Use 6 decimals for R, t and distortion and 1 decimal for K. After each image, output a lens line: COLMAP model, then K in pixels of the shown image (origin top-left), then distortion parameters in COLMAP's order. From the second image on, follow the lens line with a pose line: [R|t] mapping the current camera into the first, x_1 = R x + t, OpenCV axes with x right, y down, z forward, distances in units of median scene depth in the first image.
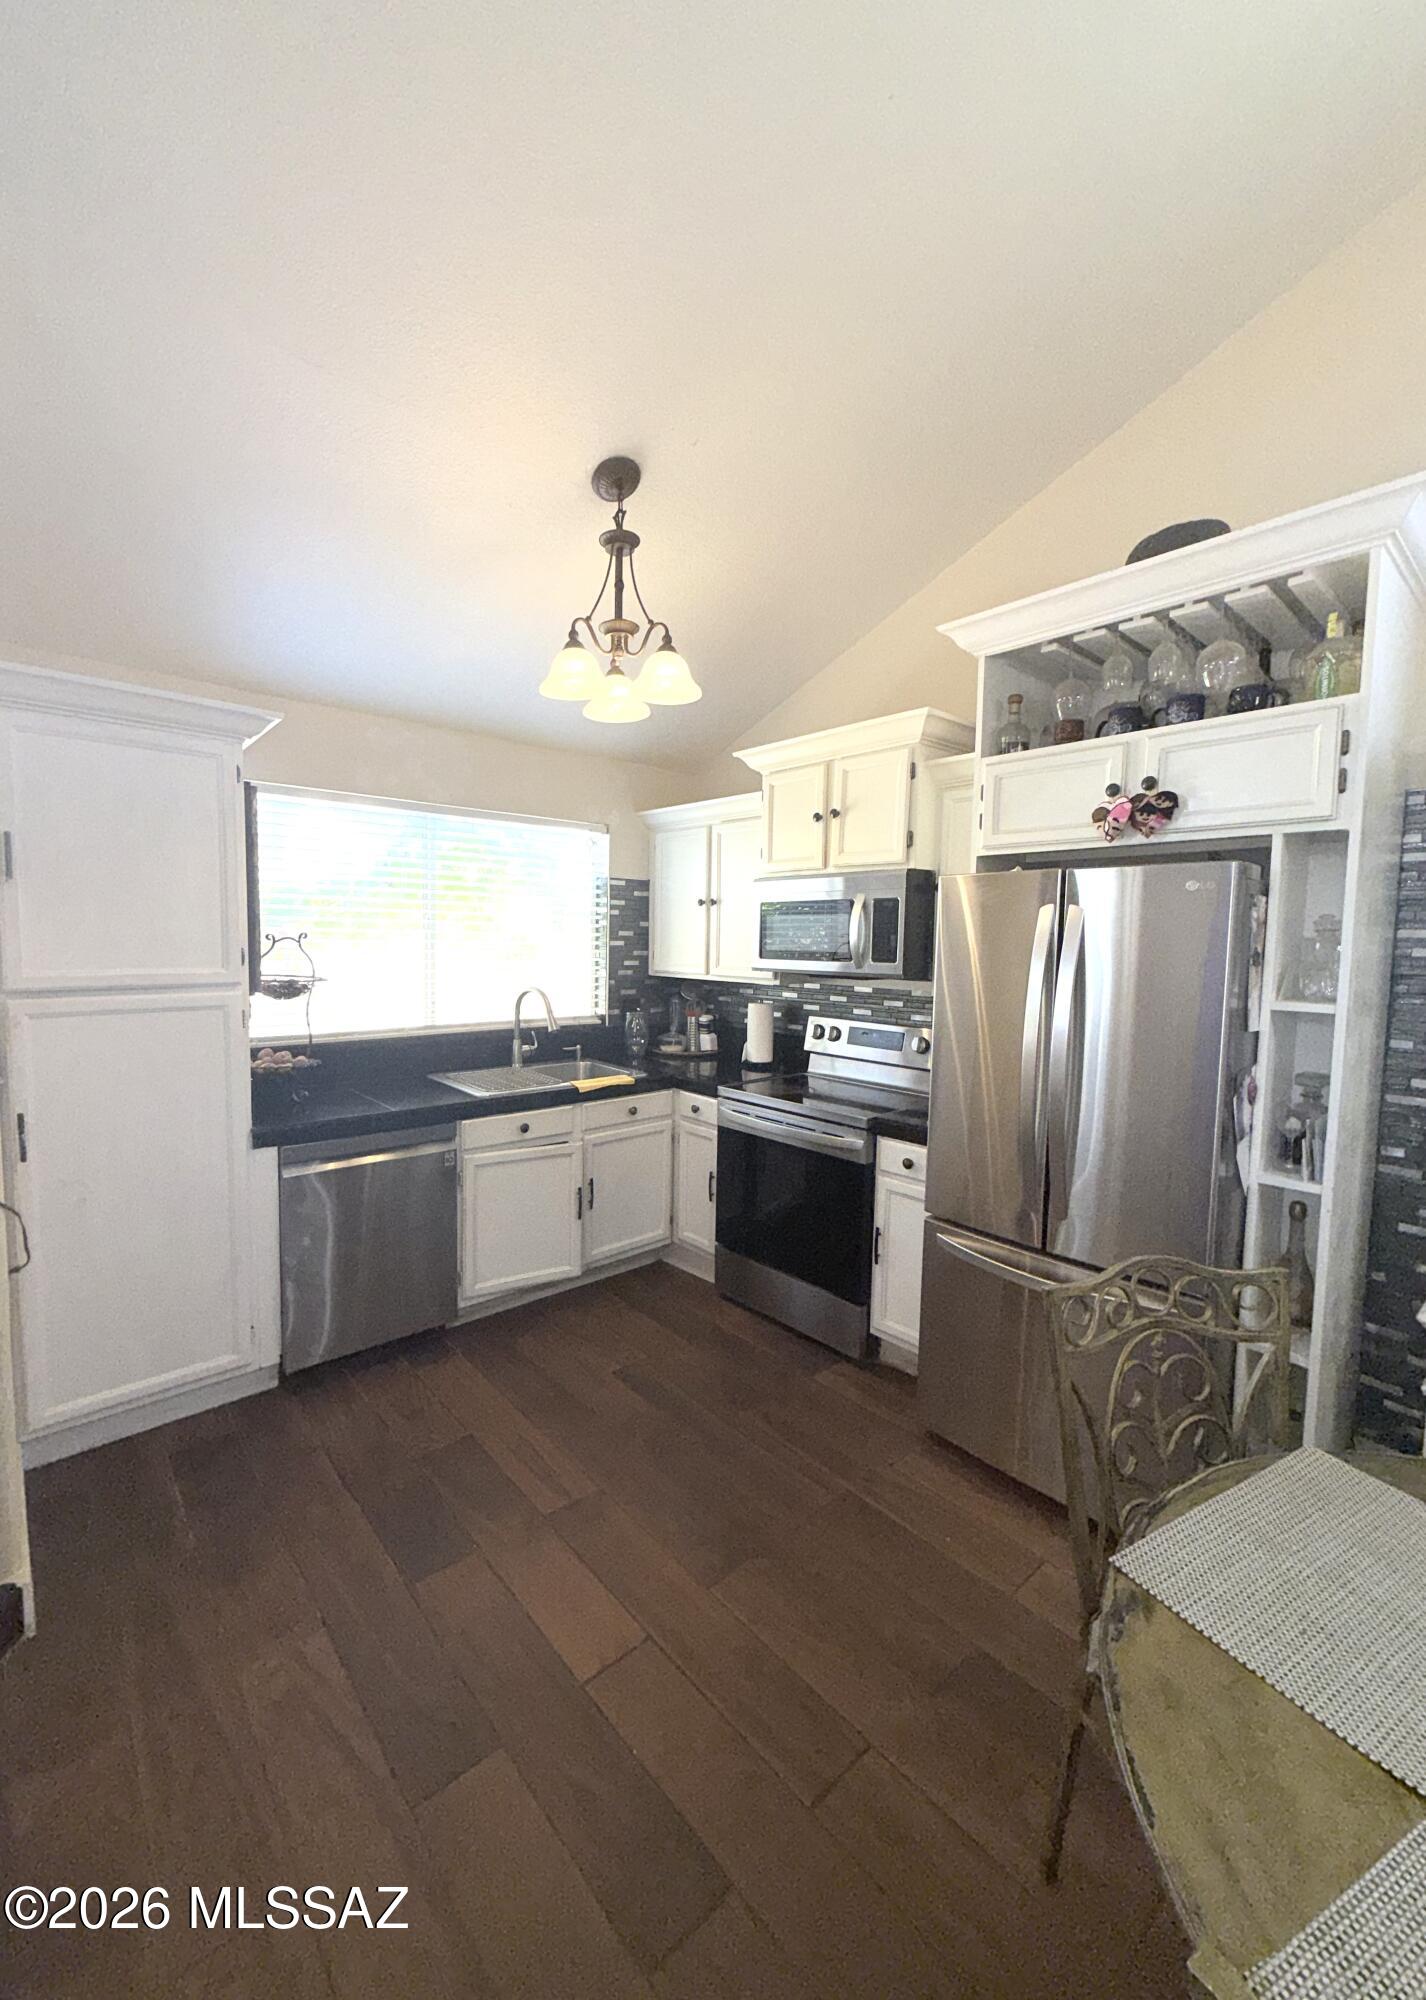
lens RADIAL K [[790.0, 0, 674.3], [0, 790.0, 988.8], [0, 0, 1]] dist [0.000711, 0.000020]
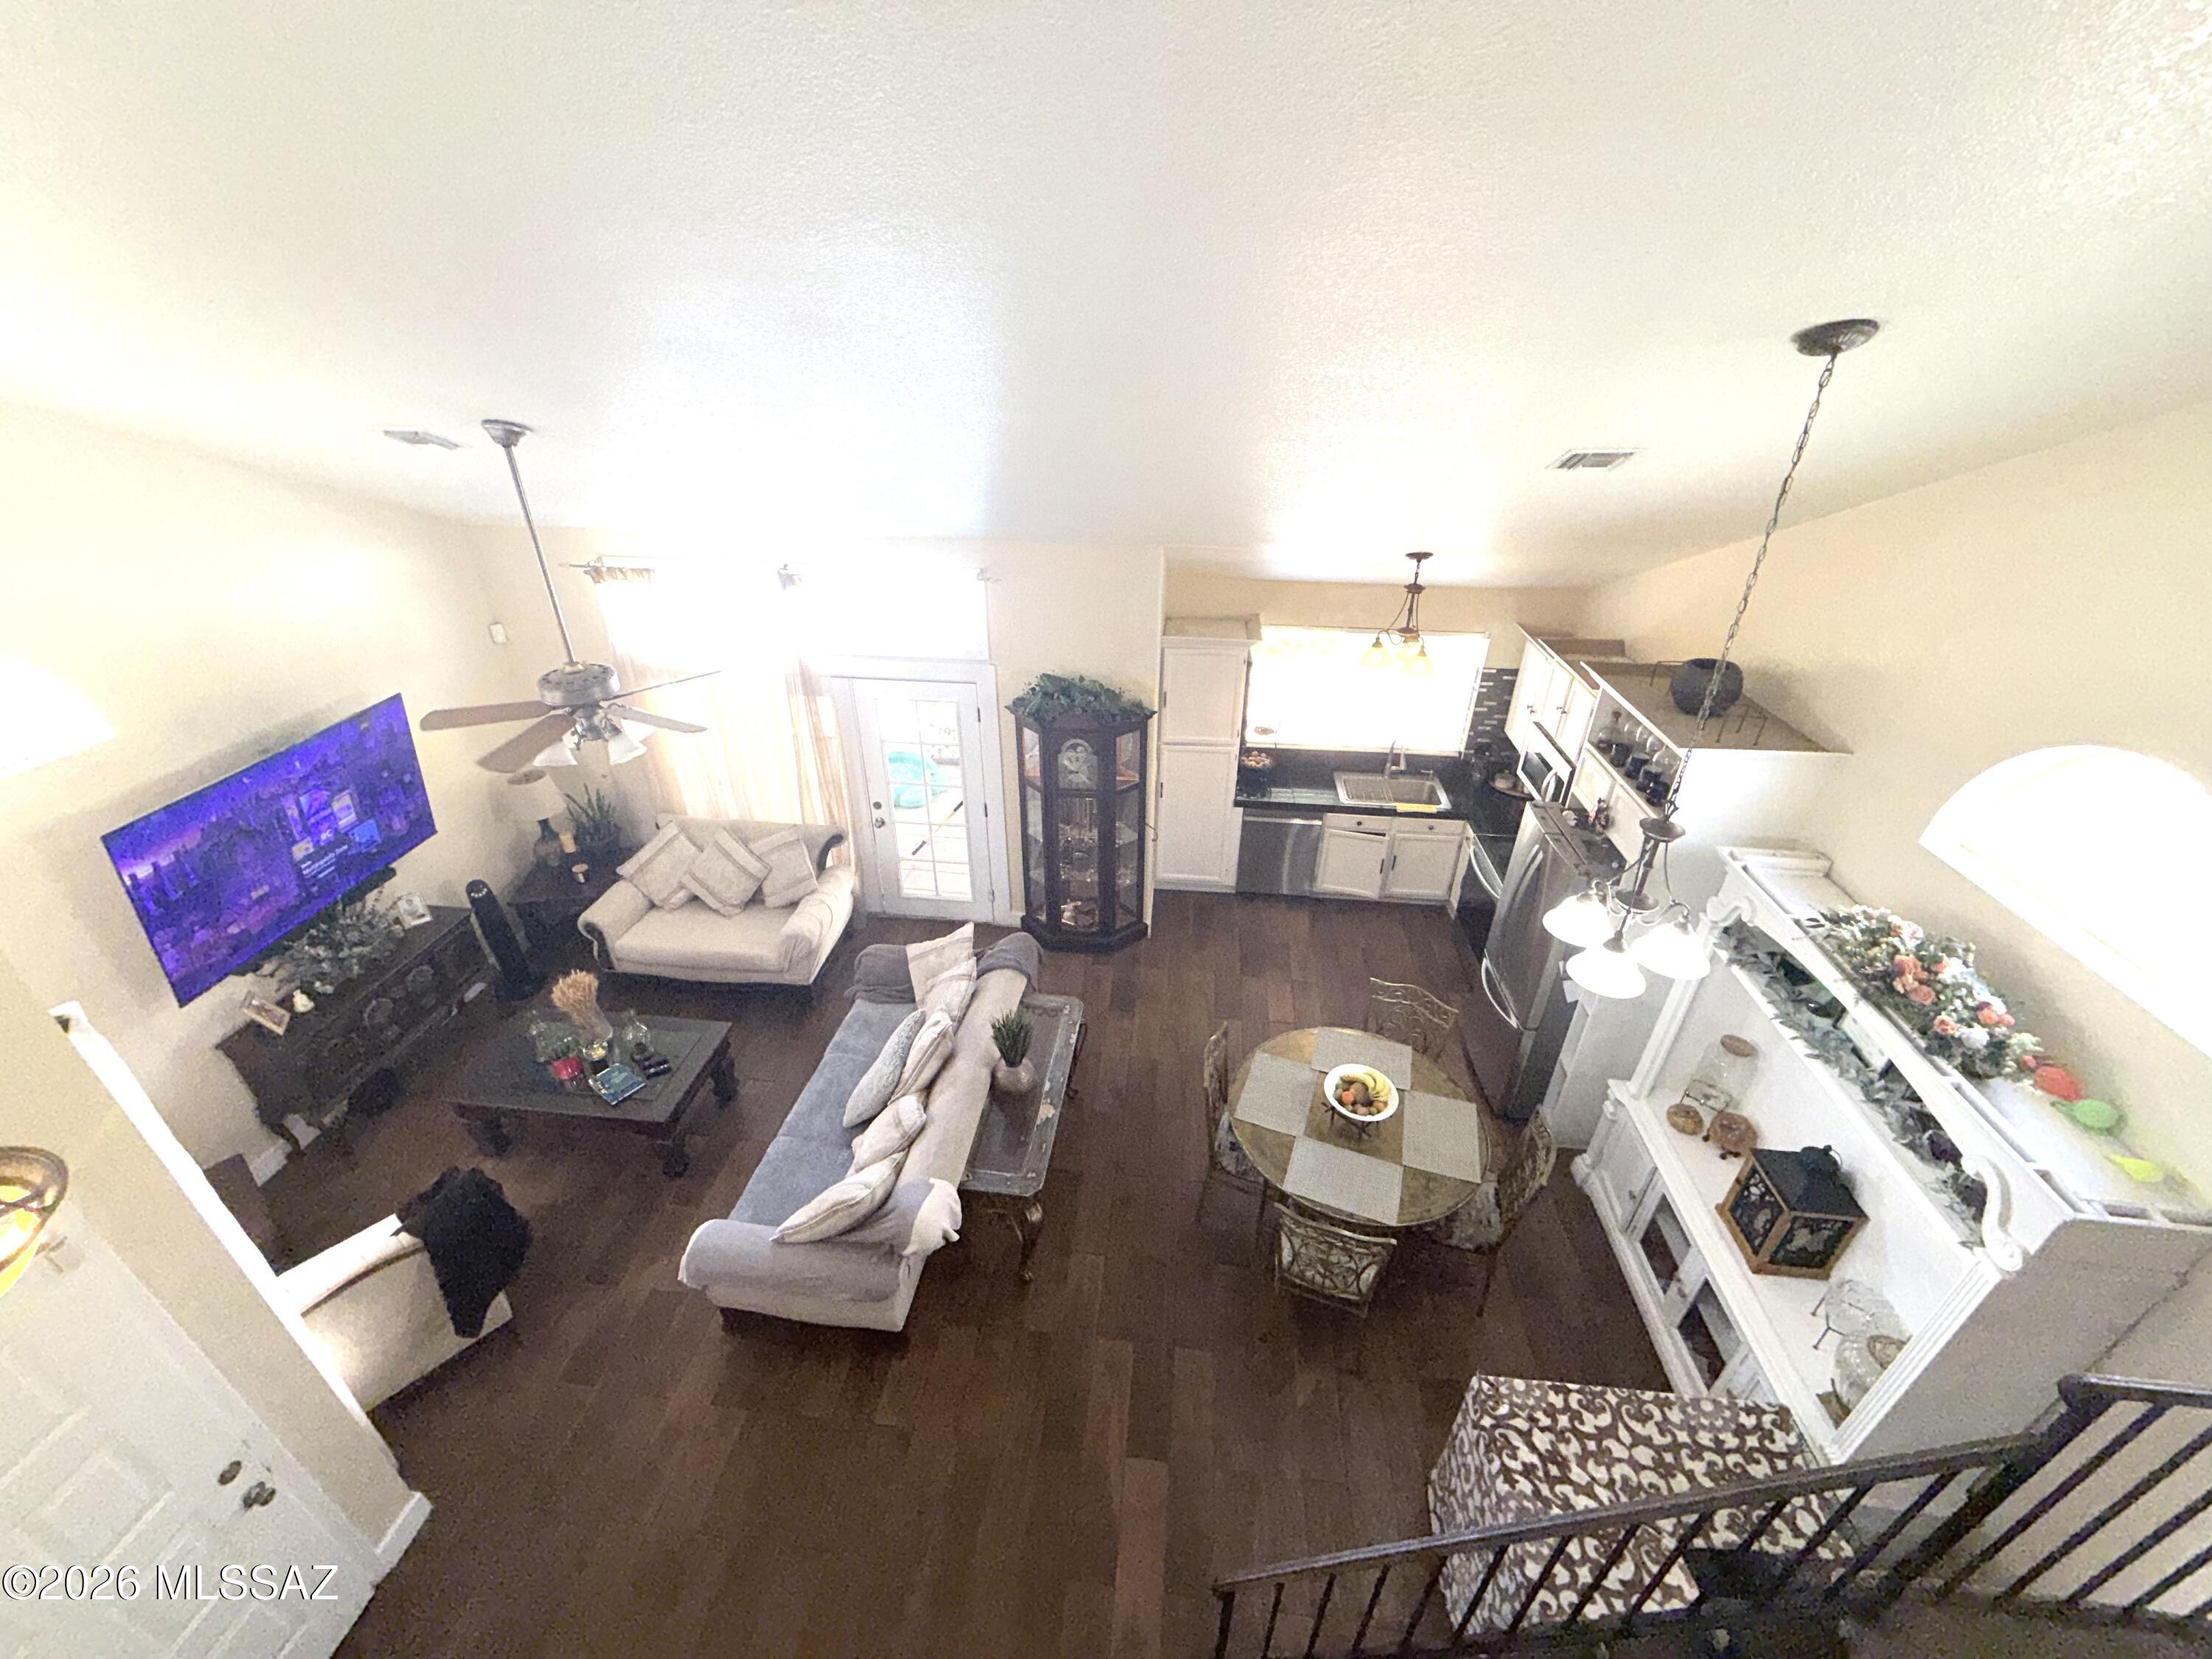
lens RADIAL K [[884.5, 0, 1106.0], [0, 884.5, 829.5], [0, 0, 1]] dist [0.012887, 0.000023]
pose [[0.689832, 0.349901, -0.633799, 0.820361], [-0.044853, 0.894424, 0.444966, -0.804804], [0.722579, -0.278524, 0.632696, -0.893627]]
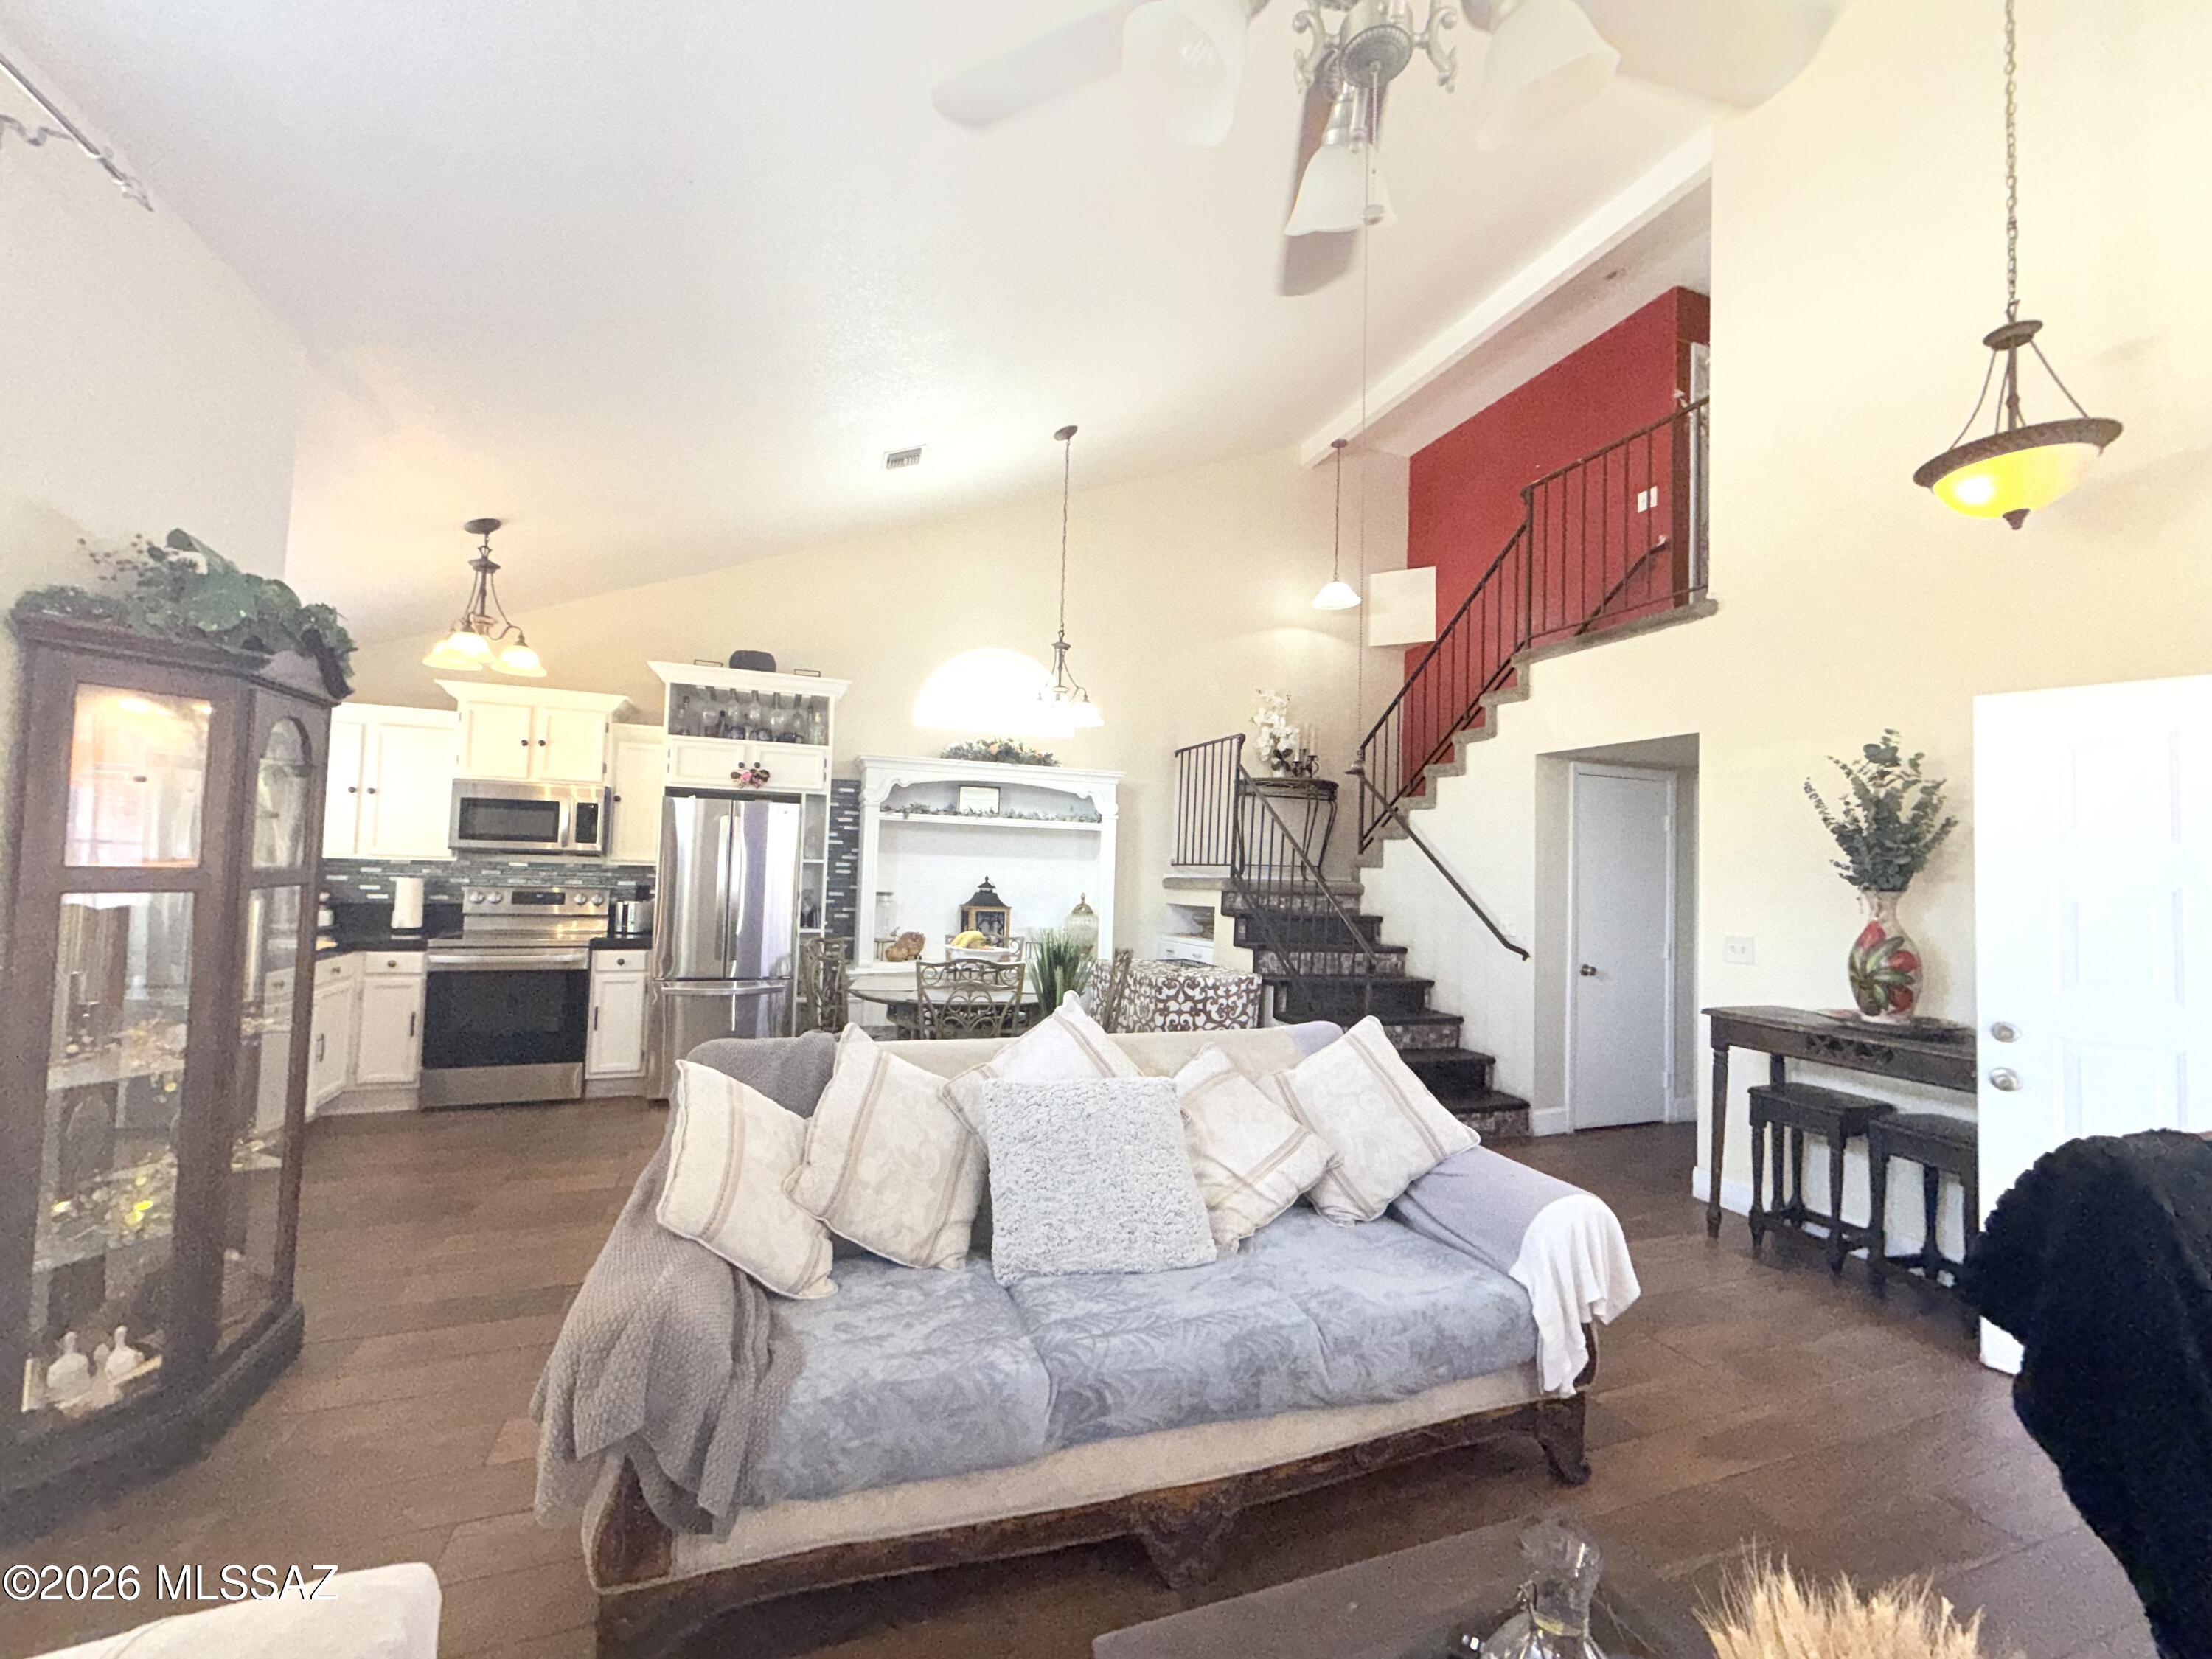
lens RADIAL K [[884.5, 0, 1106.0], [0, 884.5, 829.5], [0, 0, 1]] dist [0.012887, 0.000023]
pose [[0.329246, 0.032603, 0.943681, -1.070800], [0.037804, 0.998147, -0.047675, 0.063013], [-0.943487, 0.051372, 0.327403, -0.567789]]
